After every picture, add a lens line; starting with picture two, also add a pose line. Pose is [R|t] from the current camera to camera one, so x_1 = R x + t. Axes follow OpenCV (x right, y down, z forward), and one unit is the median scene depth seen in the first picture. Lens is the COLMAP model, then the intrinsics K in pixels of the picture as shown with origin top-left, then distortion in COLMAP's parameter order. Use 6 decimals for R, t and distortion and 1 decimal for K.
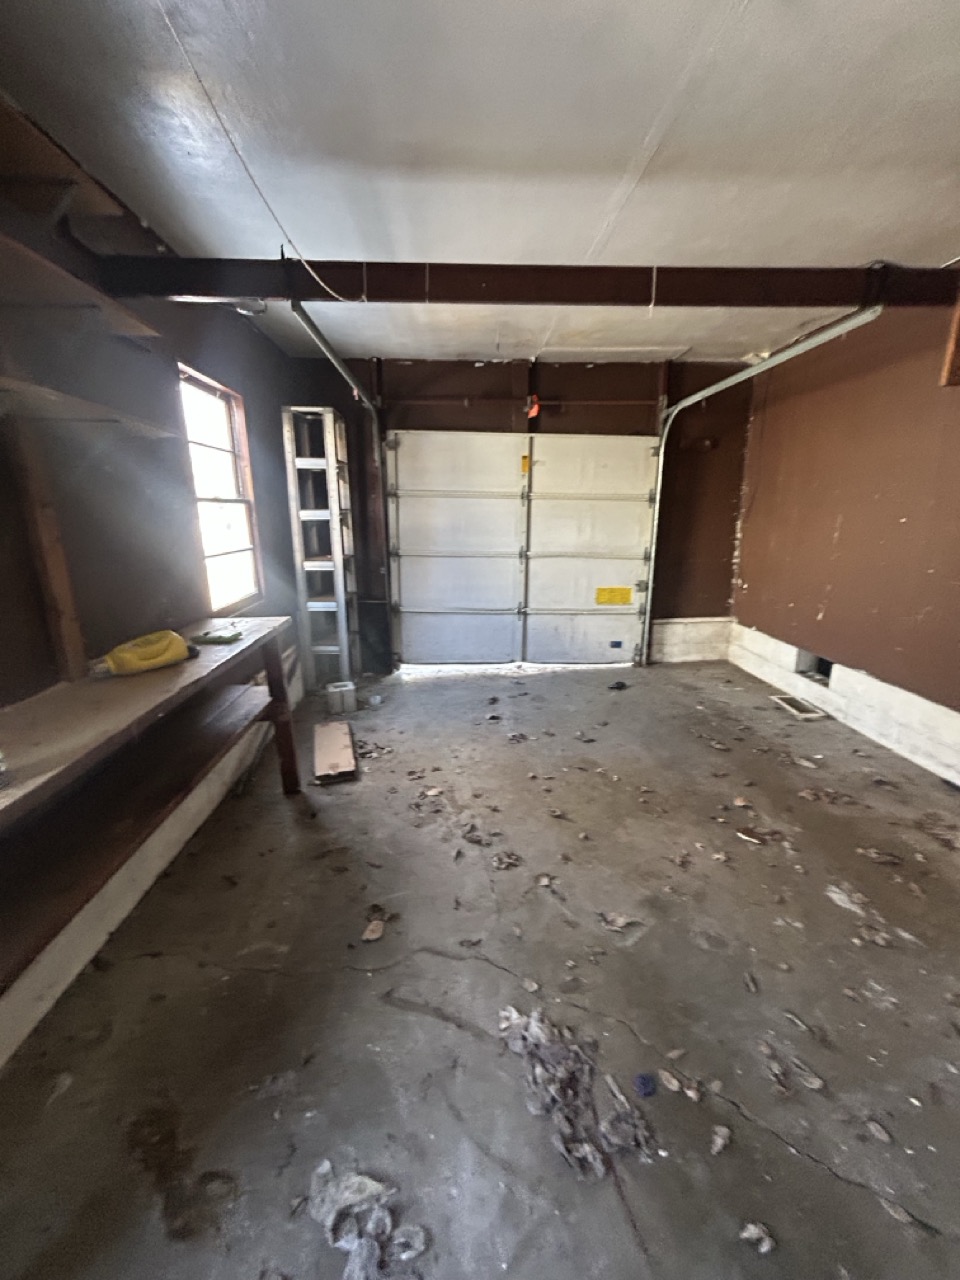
lens RADIAL K [[517.4, 0, 484.7], [0, 517.4, 641.2], [0, 0, 1]] dist [-0.000245, 0.000079]
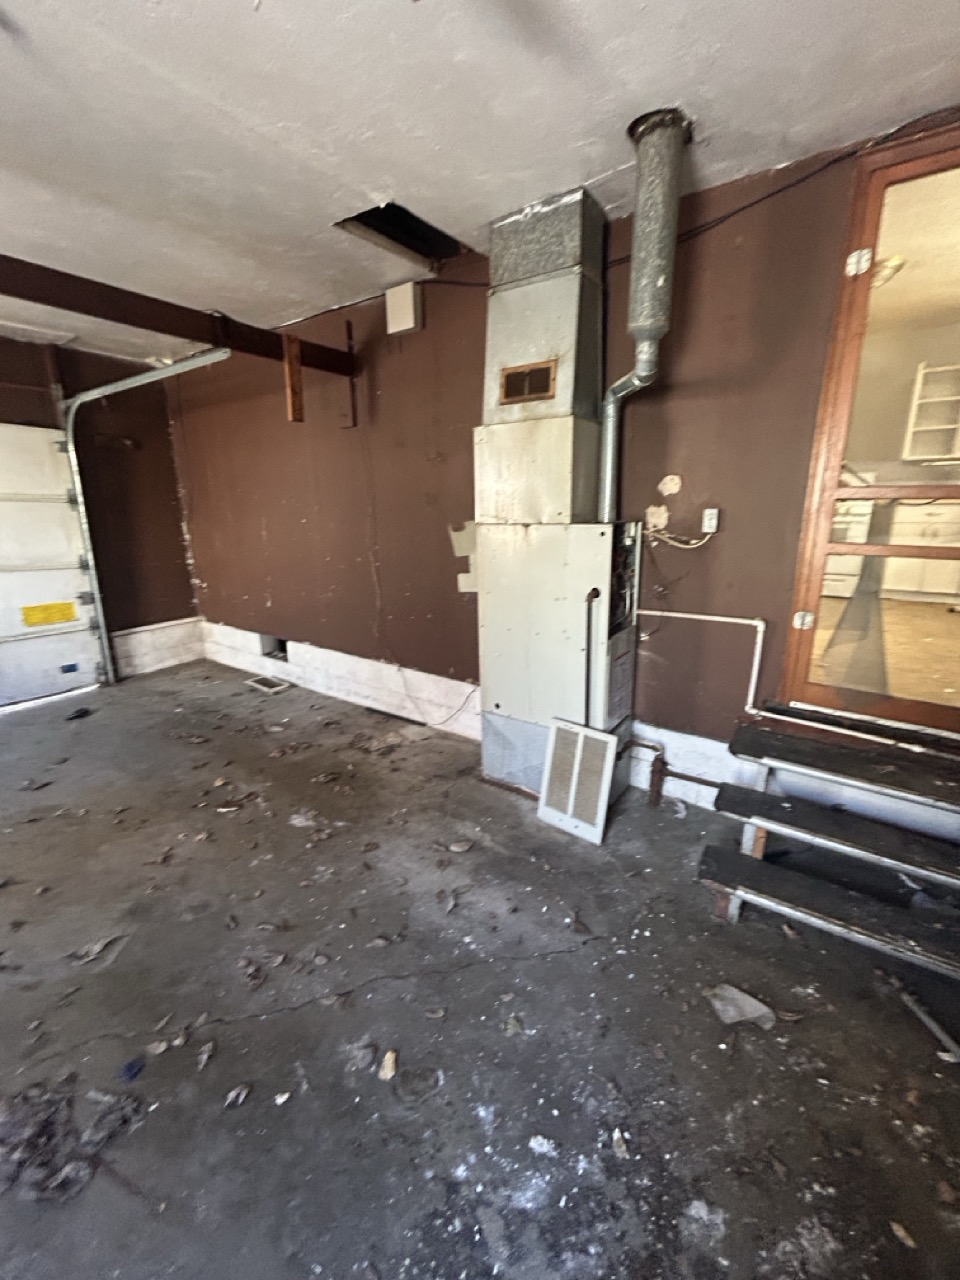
lens RADIAL K [[517.4, 0, 484.7], [0, 517.4, 641.2], [0, 0, 1]] dist [-0.000245, 0.000079]
pose [[0.617810, -0.197071, 0.761232, 0.047427], [0.191952, 0.976595, 0.097039, 0.014955], [-0.762539, 0.086169, 0.641178, -0.118635]]
